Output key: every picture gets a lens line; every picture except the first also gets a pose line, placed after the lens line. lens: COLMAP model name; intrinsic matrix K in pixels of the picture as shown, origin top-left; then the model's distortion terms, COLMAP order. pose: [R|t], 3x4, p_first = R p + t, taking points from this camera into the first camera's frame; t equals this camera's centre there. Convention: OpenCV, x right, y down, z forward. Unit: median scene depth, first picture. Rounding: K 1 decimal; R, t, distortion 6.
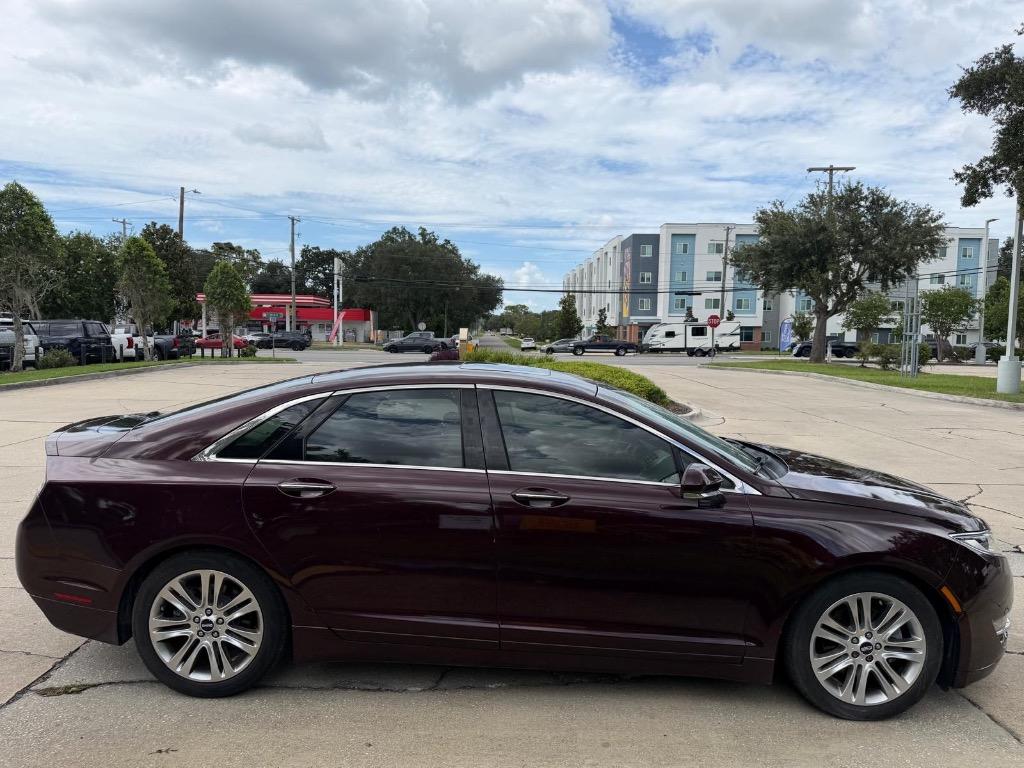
lens RADIAL K [[722.9, 0, 514.1], [0, 722.9, 389.1], [0, 0, 1]] dist [0.035083, -0.040255]
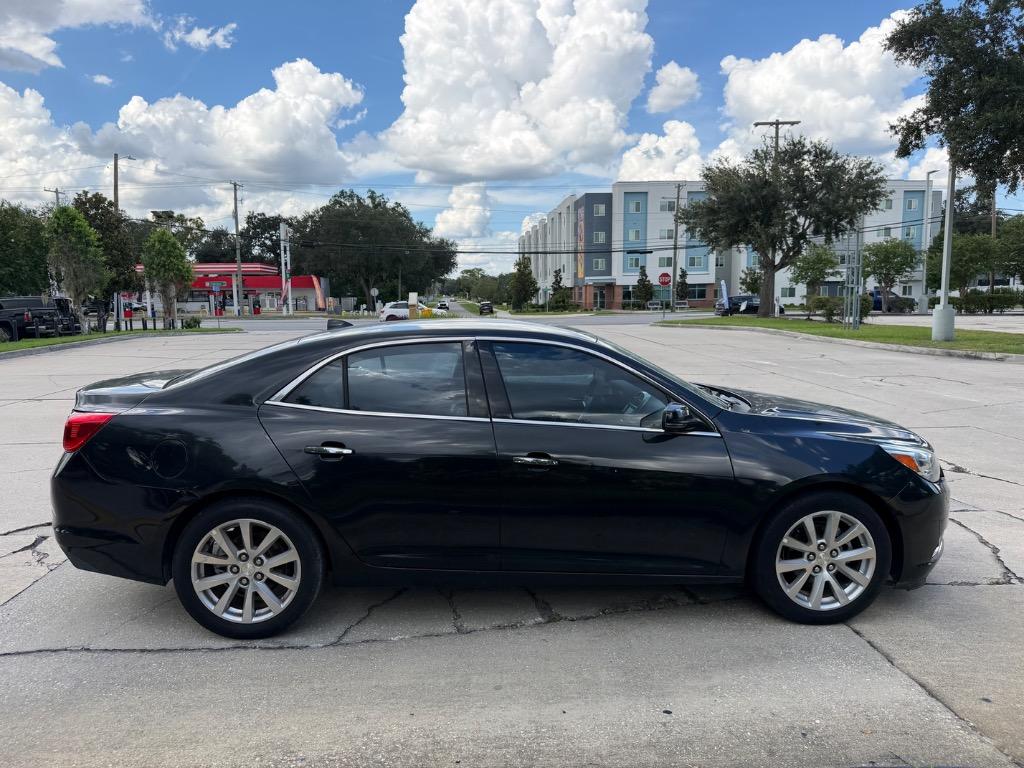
lens RADIAL K [[725.5, 0, 512.0], [0, 725.5, 384.0], [0, 0, 1]] dist [0.044753, -0.064523]
pose [[0.998147, -0.033764, 0.050628, 0.006179], [0.031571, 0.998554, 0.043509, 0.000847], [-0.052024, -0.041830, 0.997769, -0.000823]]
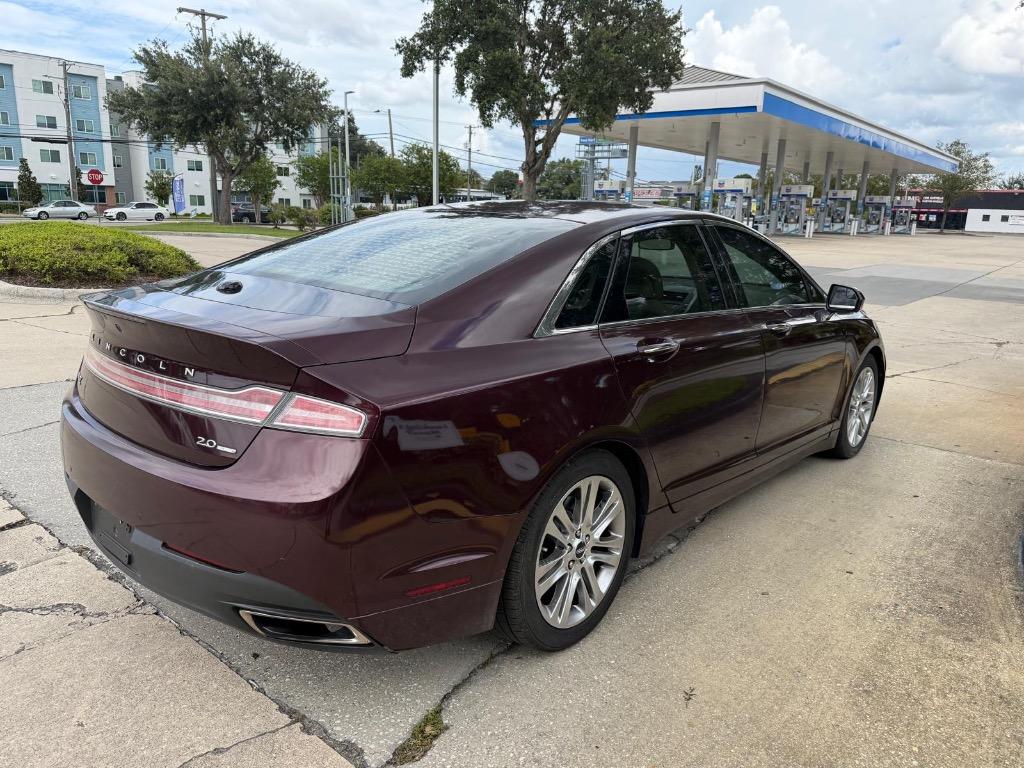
lens RADIAL K [[729.2, 0, 515.0], [0, 729.2, 385.9], [0, 0, 1]] dist [0.001714, -0.006184]
pose [[0.651216, -0.173193, 0.738865, -0.061192], [0.040759, 0.980187, 0.193835, 0.000953], [-0.757797, -0.096113, 0.645372, 0.036881]]
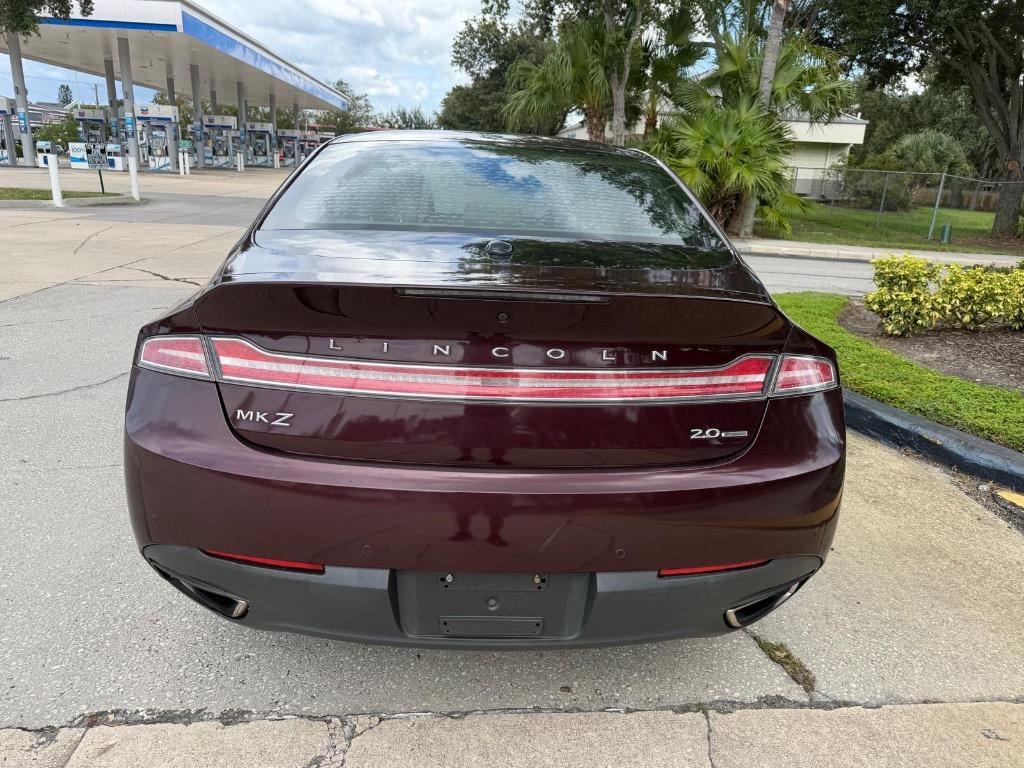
lens RADIAL K [[734.6, 0, 512.0], [0, 734.6, 384.0], [0, 0, 1]] dist [0.004344, -0.006956]
pose [[-0.059546, -0.300089, 0.952051, -0.073901], [0.033824, 0.952589, 0.302374, -0.001550], [-0.997652, 0.050207, -0.046573, 0.085157]]
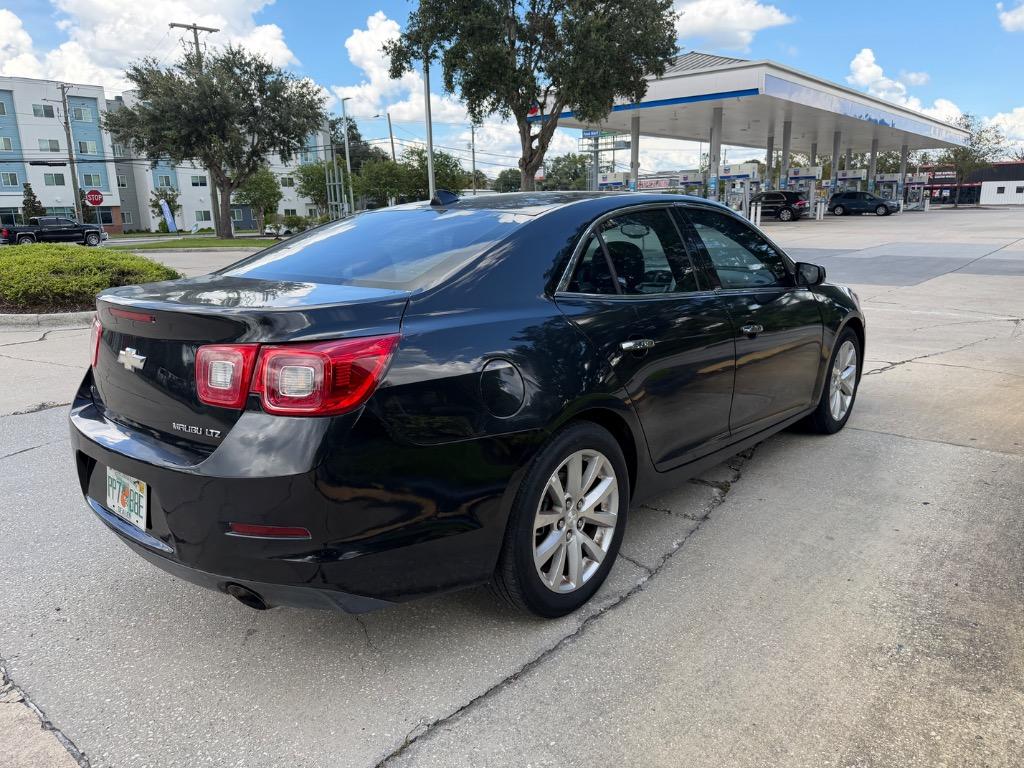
lens RADIAL K [[731.9, 0, 522.8], [0, 731.9, 383.4], [0, 0, 1]] dist [0.001454, -0.007923]
pose [[0.652396, -0.205115, 0.729594, -0.051276], [0.093474, 0.977107, 0.191116, 0.001443], [-0.752091, -0.056486, 0.656634, 0.037396]]
